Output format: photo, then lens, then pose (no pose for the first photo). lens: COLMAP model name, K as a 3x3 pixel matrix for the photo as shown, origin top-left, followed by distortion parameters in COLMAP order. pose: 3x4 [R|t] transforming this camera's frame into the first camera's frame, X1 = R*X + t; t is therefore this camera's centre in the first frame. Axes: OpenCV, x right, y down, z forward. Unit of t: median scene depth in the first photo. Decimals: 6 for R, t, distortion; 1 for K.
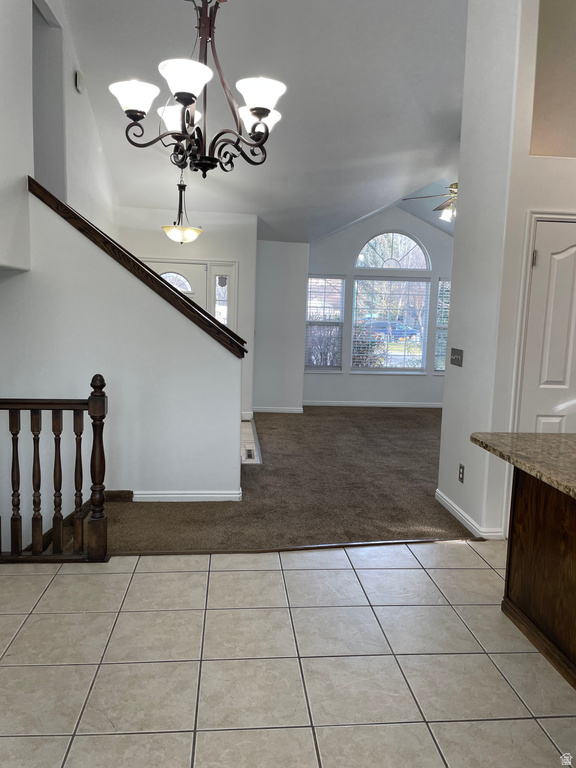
lens RADIAL K [[578.7, 0, 284.9], [0, 578.7, 380.5], [0, 0, 1]] dist [0.075250, -0.097421]
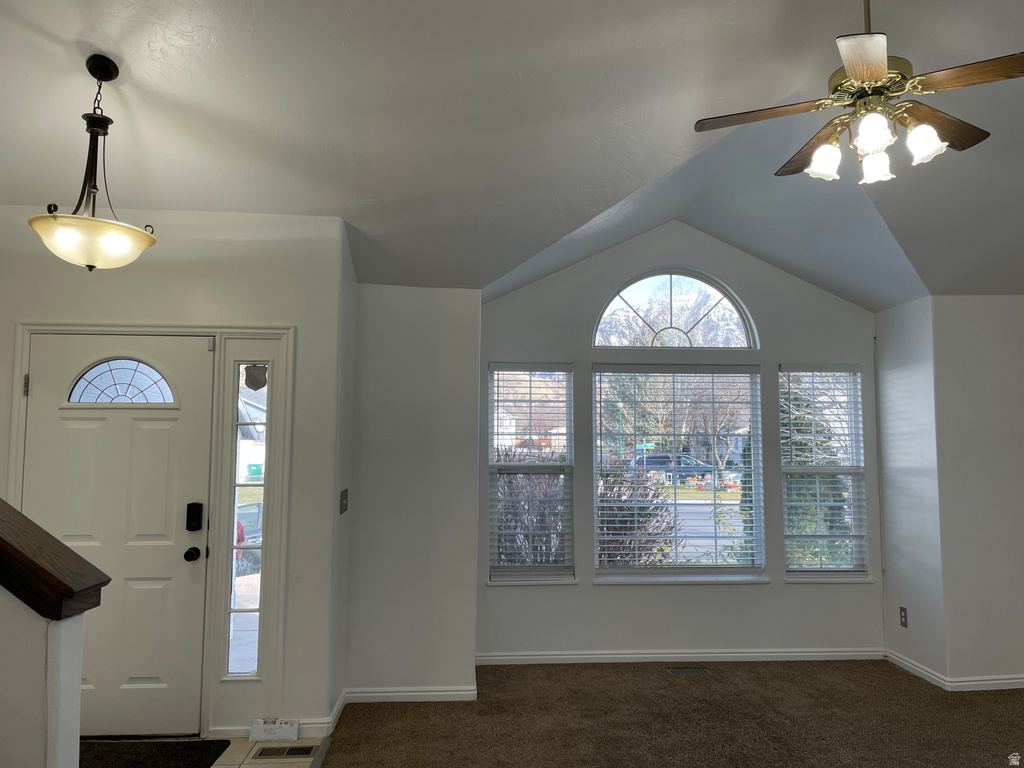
lens RADIAL K [[771.6, 0, 520.4], [0, 771.6, 380.1], [0, 0, 1]] dist [0.075250, -0.097421]
pose [[0.999543, -0.028312, -0.010561, 0.066775], [0.025651, 0.979719, -0.198727, -0.047157], [0.015973, 0.198365, 0.979998, 0.394598]]
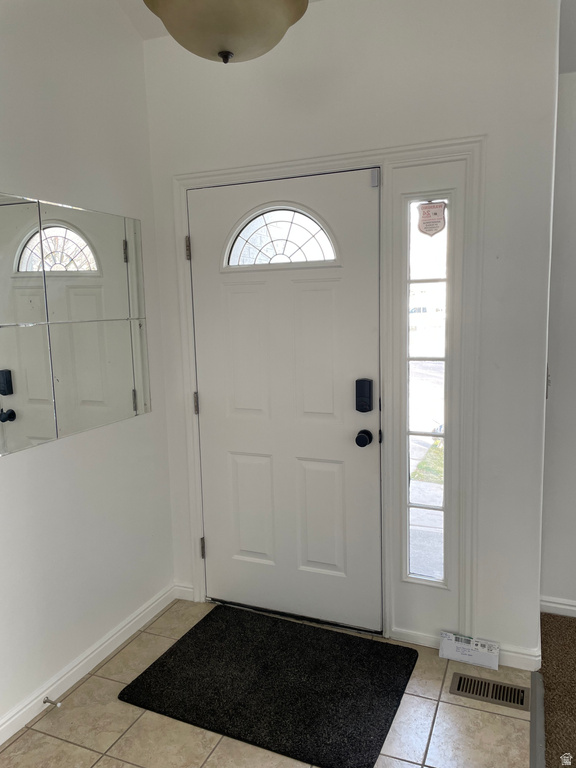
lens RADIAL K [[578.7, 0, 288.4], [0, 578.7, 385.5], [0, 0, 1]] dist [0.075250, -0.097421]
pose [[0.885536, 0.014520, -0.464344, -0.025662], [-0.001304, 0.999585, 0.028770, -0.075654], [0.464569, -0.024872, 0.885188, 0.573206]]
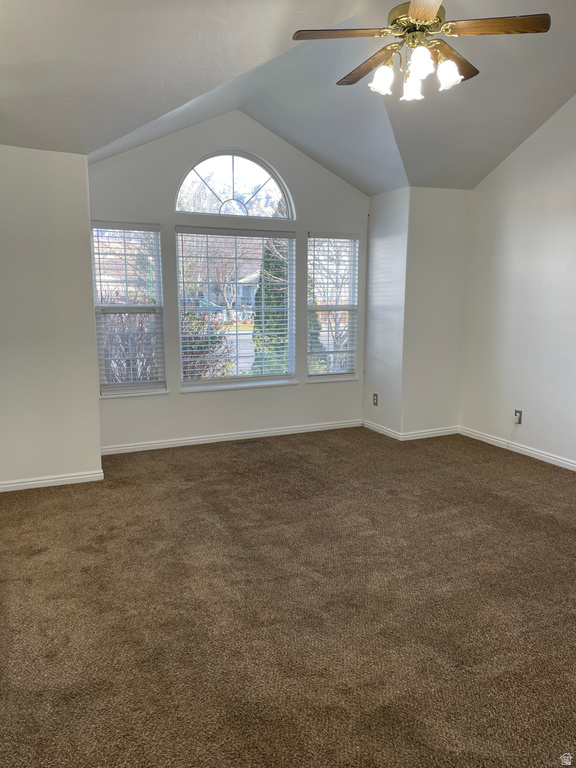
lens RADIAL K [[578.7, 0, 290.2], [0, 578.7, 388.4], [0, 0, 1]] dist [0.075250, -0.097421]
pose [[0.937668, -0.083804, 0.337276, 0.016235], [0.065297, 0.995690, 0.065869, -0.047991], [-0.341342, -0.039740, 0.939099, 0.394683]]
